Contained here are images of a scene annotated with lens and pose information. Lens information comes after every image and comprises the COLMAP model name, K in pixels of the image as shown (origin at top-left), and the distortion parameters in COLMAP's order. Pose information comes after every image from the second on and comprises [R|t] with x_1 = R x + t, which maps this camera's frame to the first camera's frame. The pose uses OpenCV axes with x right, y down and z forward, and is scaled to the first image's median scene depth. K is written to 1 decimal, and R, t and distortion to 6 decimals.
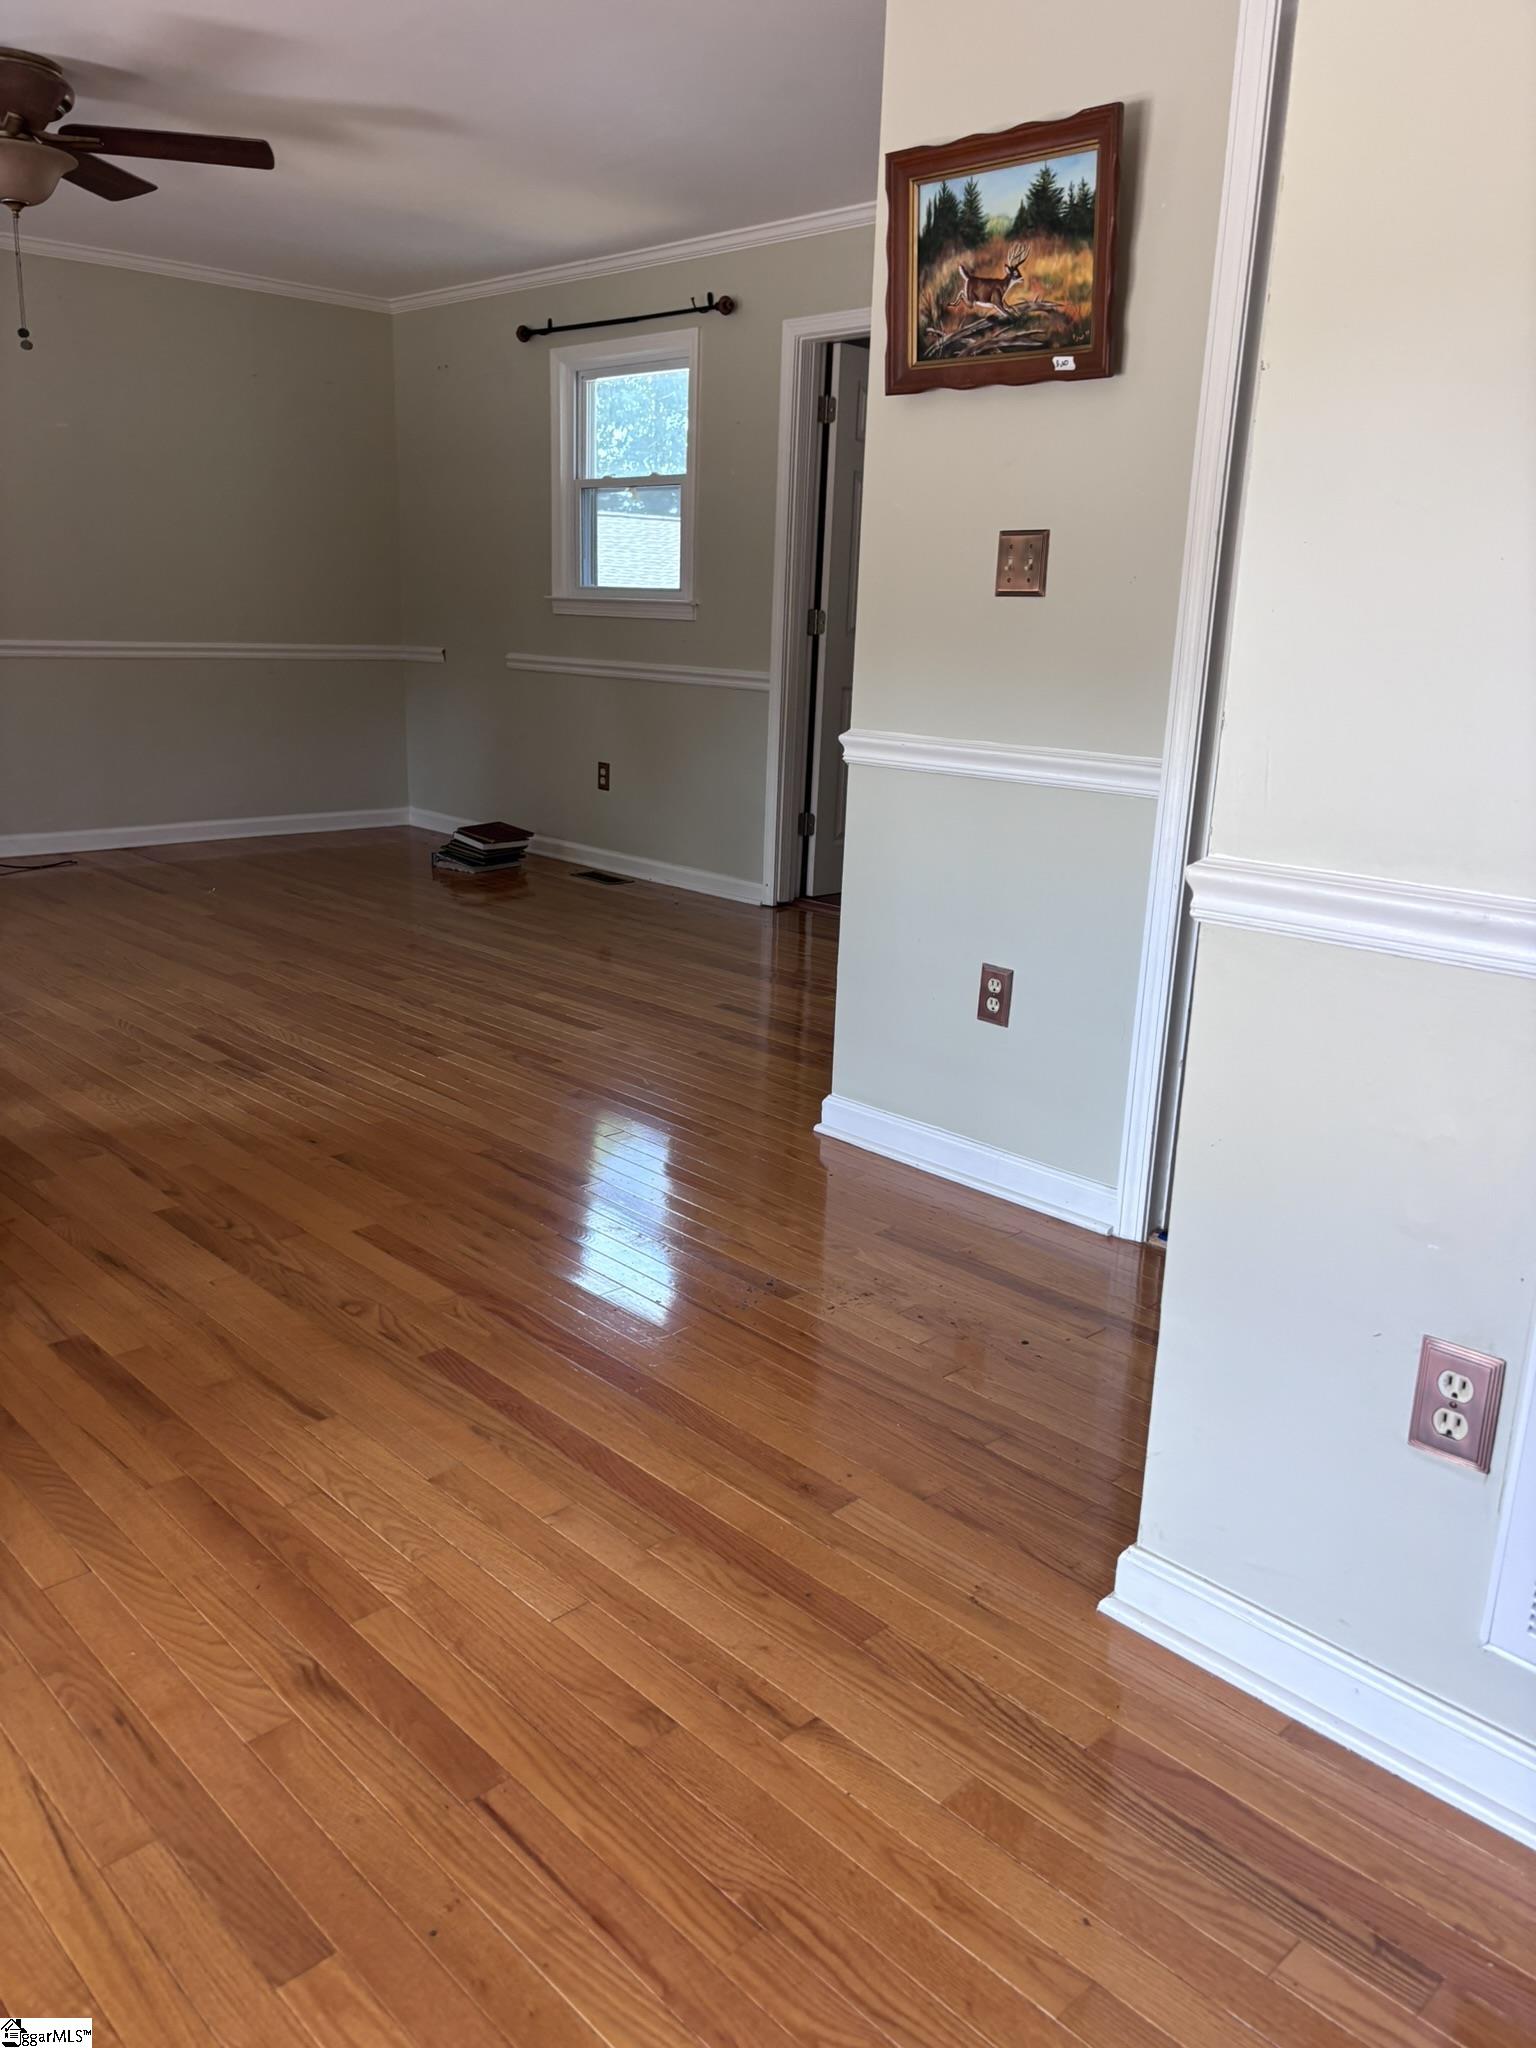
lens RADIAL K [[1538.0, 0, 769.8], [0, 1538.0, 1026.7], [0, 0, 1]] dist [0.038186, 0.001980]
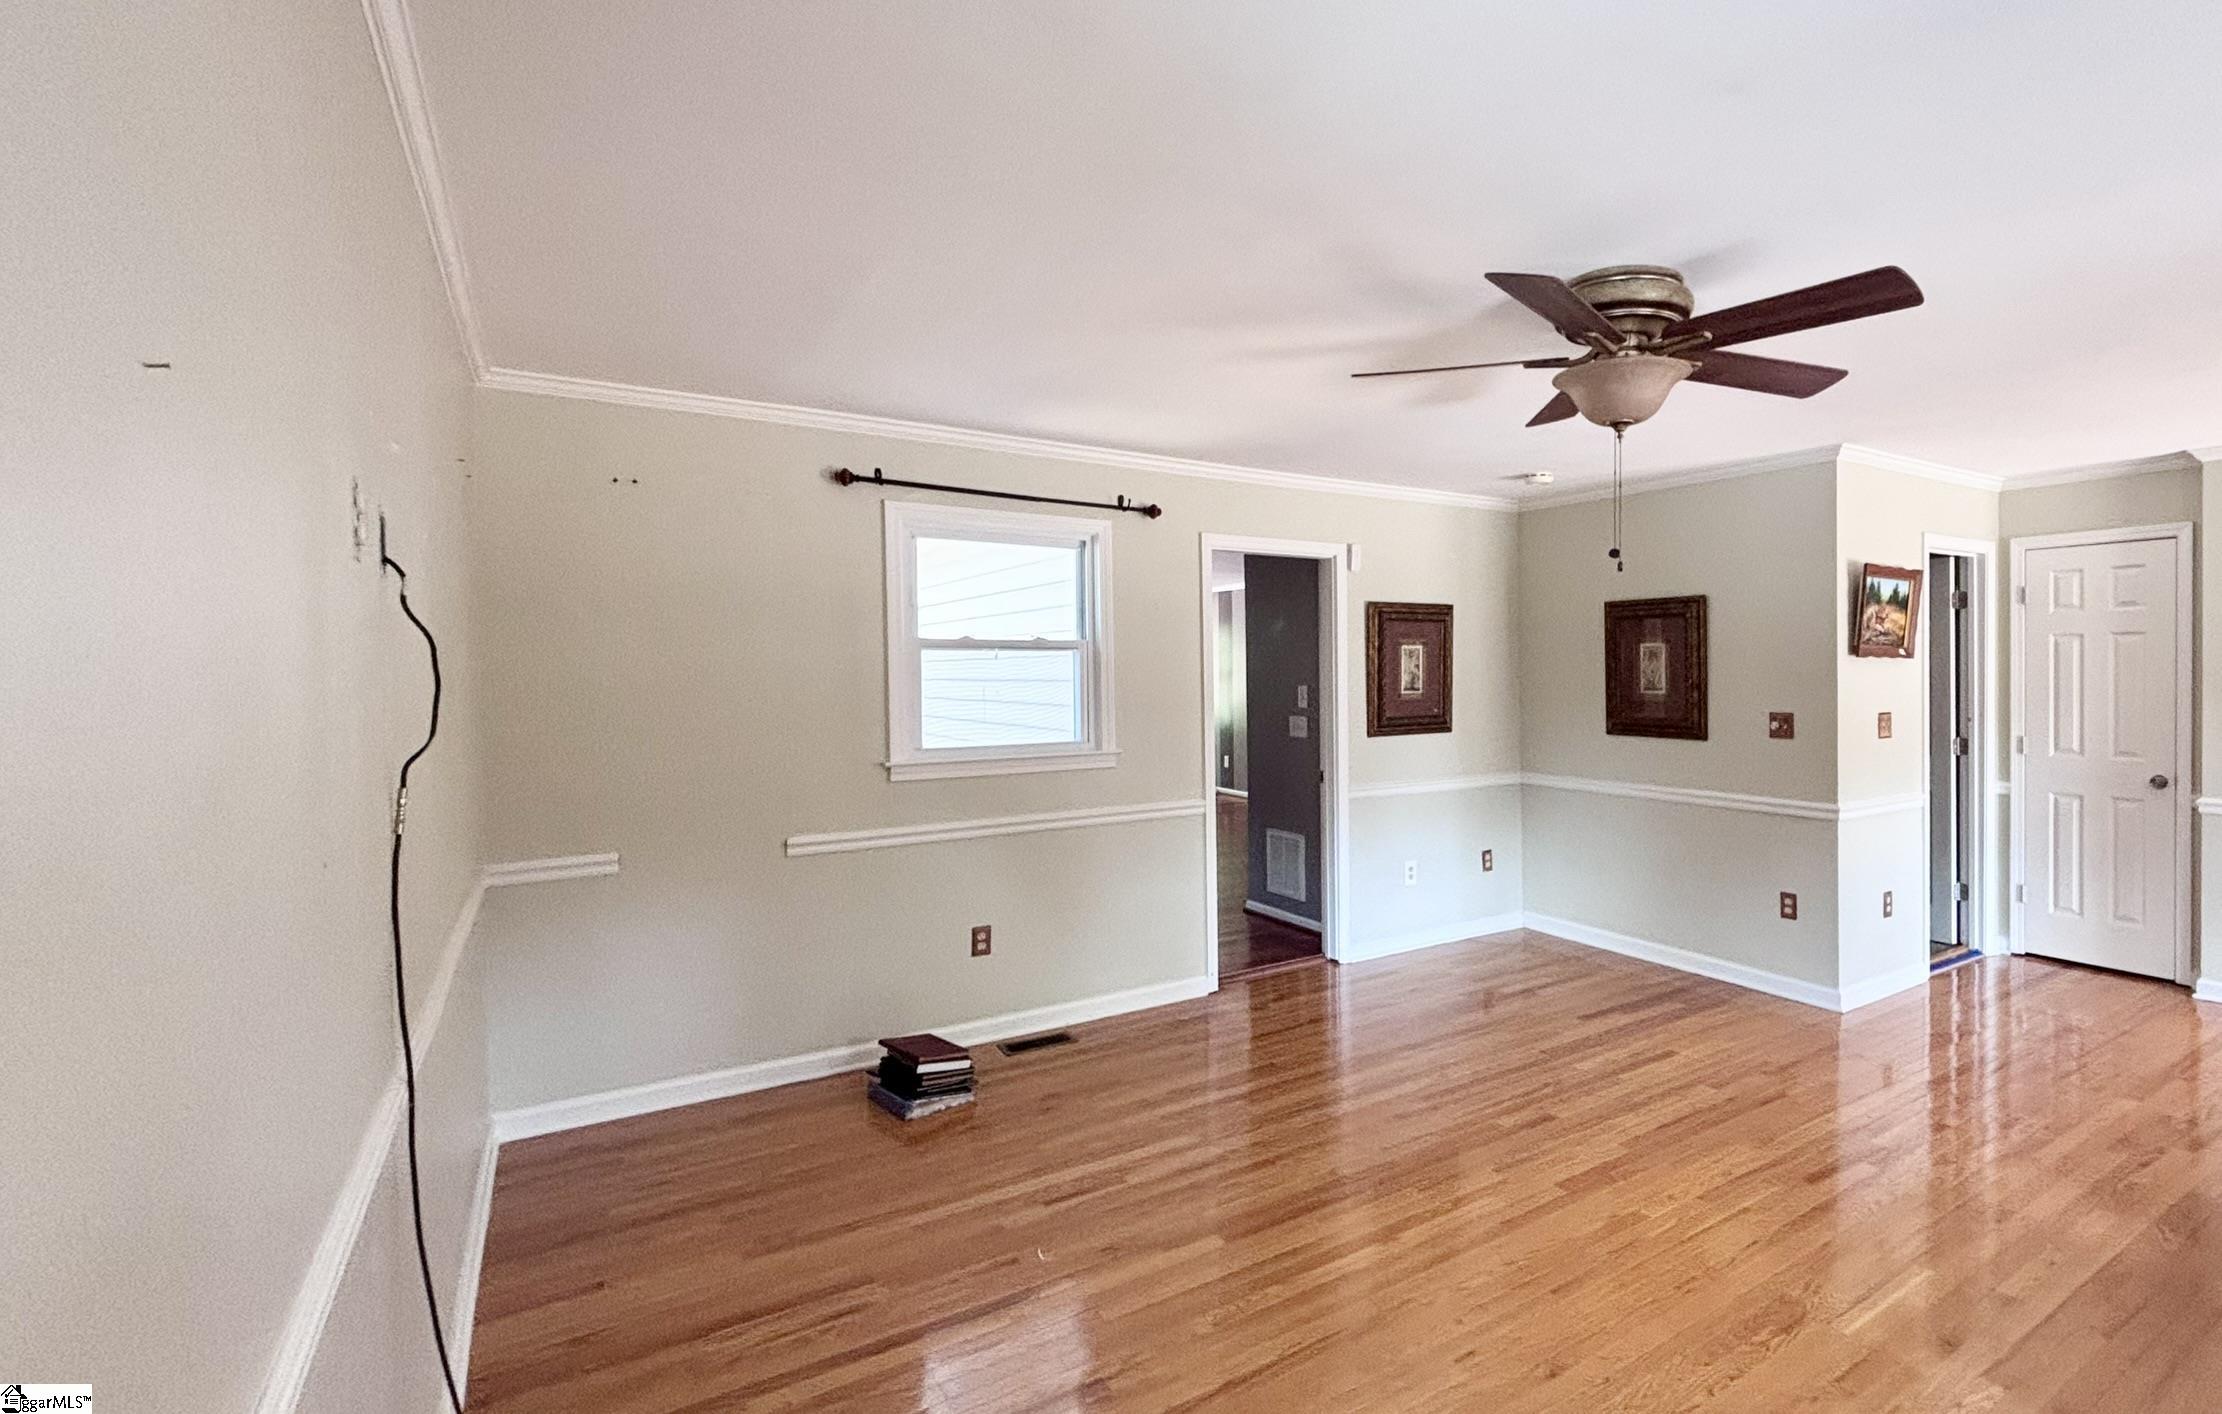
lens RADIAL K [[1126.5, 0, 1111.3], [0, 1126.5, 704.0], [0, 0, 1]] dist [-0.000544, -0.000095]
pose [[0.166465, -0.064081, 0.983963, -0.864679], [0.270932, 0.962451, 0.016844, -0.334341], [-0.948096, 0.263783, 0.177576, 0.885083]]
